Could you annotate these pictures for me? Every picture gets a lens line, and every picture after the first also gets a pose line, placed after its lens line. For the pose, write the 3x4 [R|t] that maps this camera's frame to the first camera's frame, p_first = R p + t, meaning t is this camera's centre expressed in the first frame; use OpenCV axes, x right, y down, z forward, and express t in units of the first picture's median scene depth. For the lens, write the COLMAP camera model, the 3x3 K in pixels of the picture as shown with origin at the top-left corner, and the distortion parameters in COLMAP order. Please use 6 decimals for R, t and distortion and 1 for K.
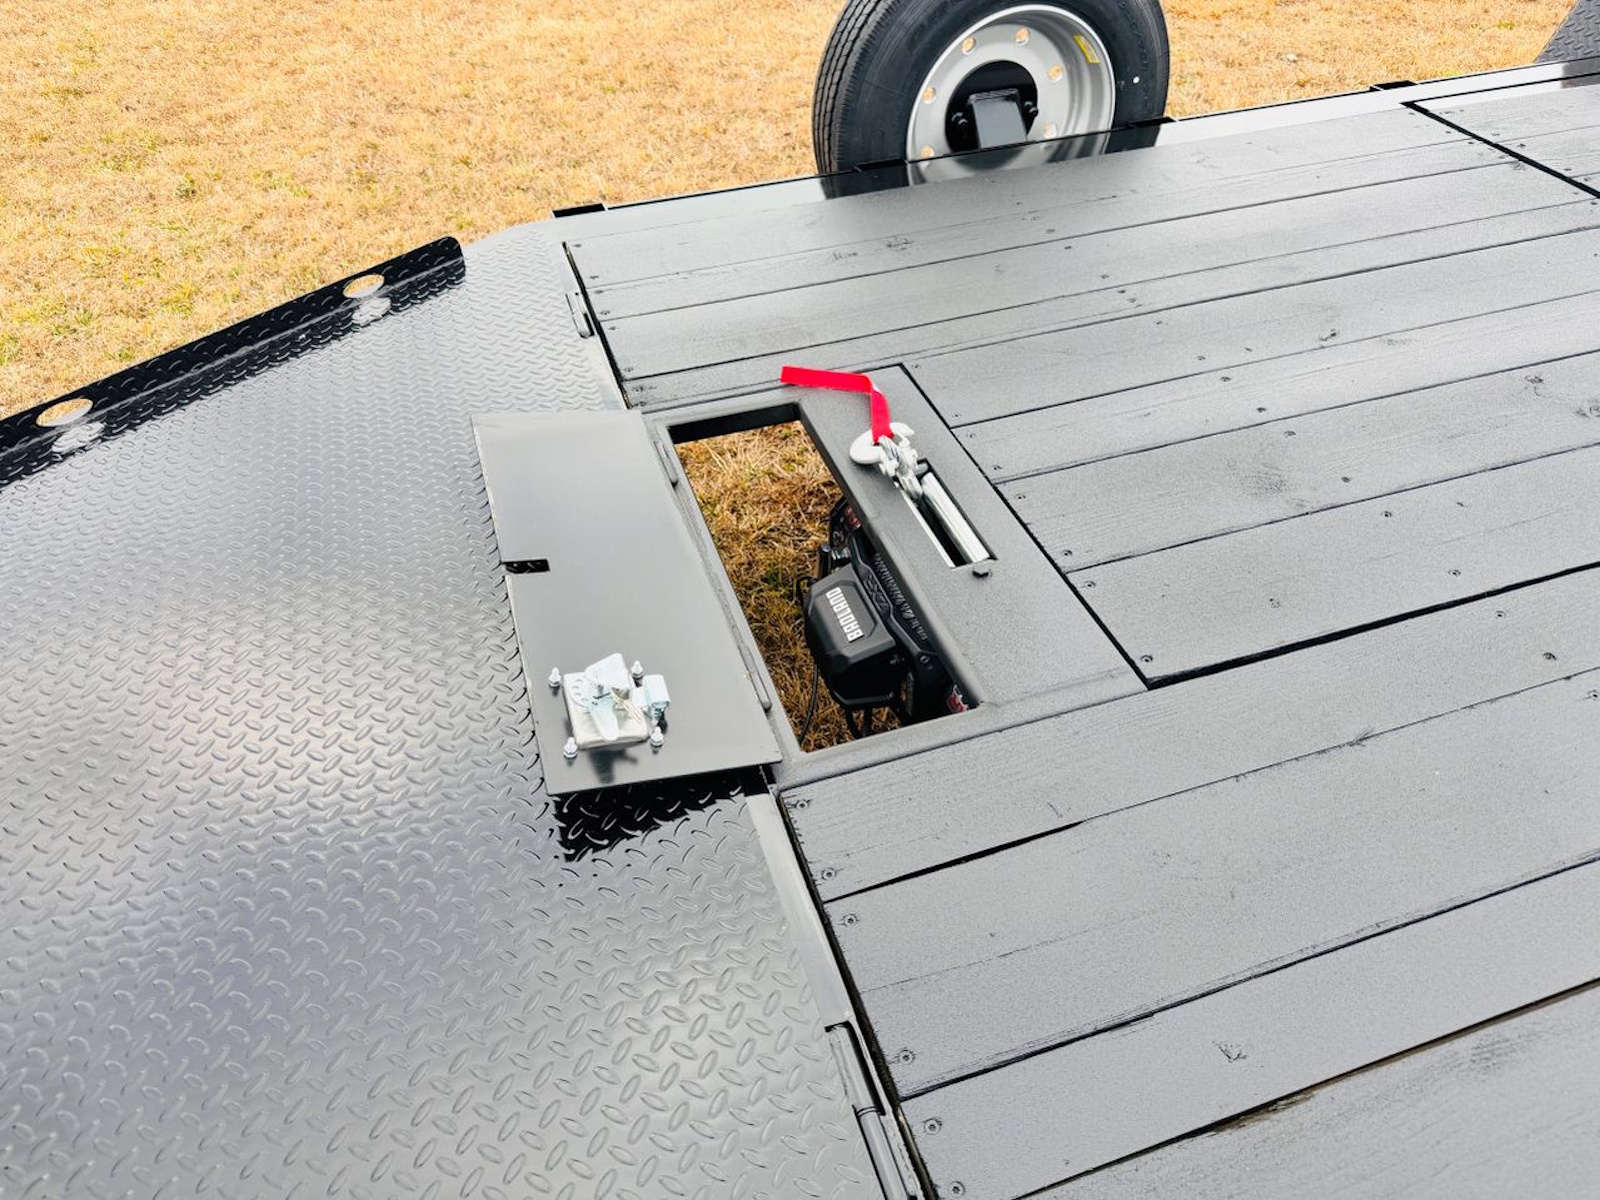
lens RADIAL K [[1124.5, 0, 800.0], [0, 1124.5, 600.0], [0, 0, 1]] dist [-0.003637, -0.001839]
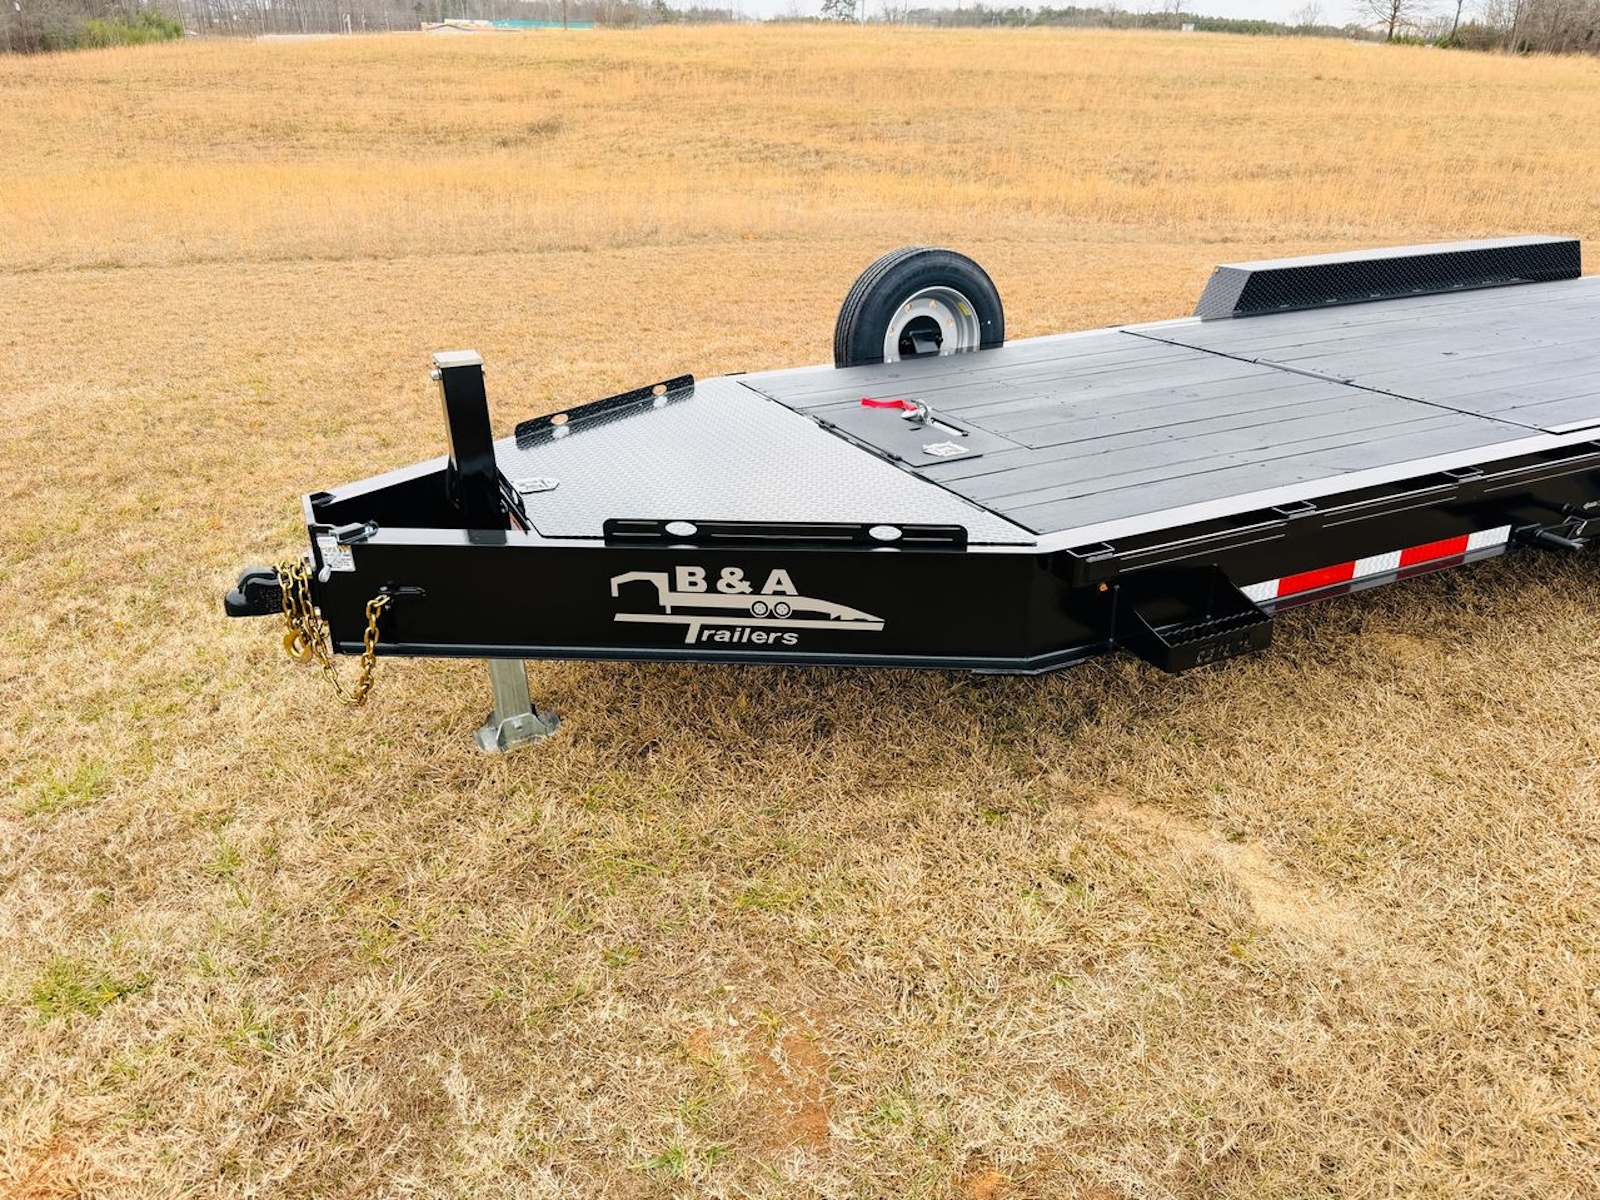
lens RADIAL K [[1124.5, 0, 800.0], [0, 1124.5, 600.0], [0, 0, 1]] dist [-0.003637, -0.001839]
pose [[0.992139, -0.051692, 0.113969, -0.315638], [0.087516, 0.937569, -0.336608, 0.700094], [-0.089454, 0.343936, 0.934722, -0.747959]]
